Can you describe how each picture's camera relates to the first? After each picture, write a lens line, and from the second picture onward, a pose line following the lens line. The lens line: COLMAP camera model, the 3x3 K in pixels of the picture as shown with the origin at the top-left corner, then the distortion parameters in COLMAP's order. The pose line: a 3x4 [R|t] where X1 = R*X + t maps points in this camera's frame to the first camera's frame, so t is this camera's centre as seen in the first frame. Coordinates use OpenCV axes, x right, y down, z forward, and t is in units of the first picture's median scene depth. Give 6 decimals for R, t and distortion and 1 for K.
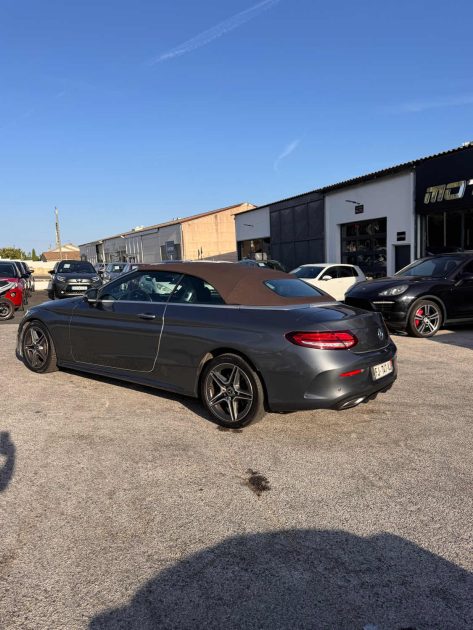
lens RADIAL K [[448.7, 0, 234.3], [0, 448.7, 315.5], [0, 0, 1]] dist [0.000861, -0.006352]
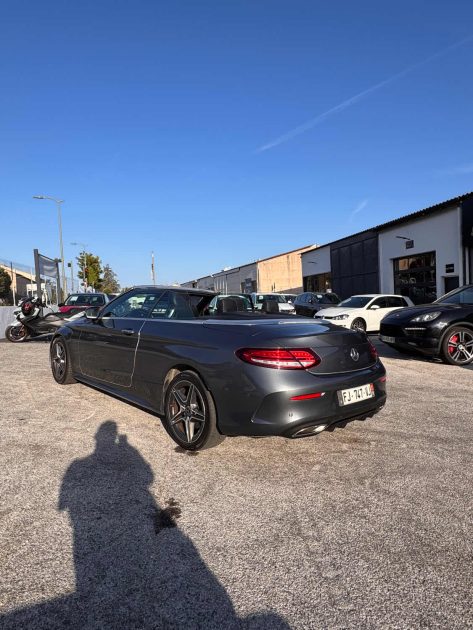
lens RADIAL K [[398.5, 0, 224.4], [0, 398.5, 313.6], [0, 0, 1]] dist [-0.081007, 0.088235]
pose [[0.982949, 0.008506, -0.183682, 0.187896], [-0.021564, 0.997369, -0.069210, 0.018079], [0.182610, 0.071990, 0.980546, 0.151489]]
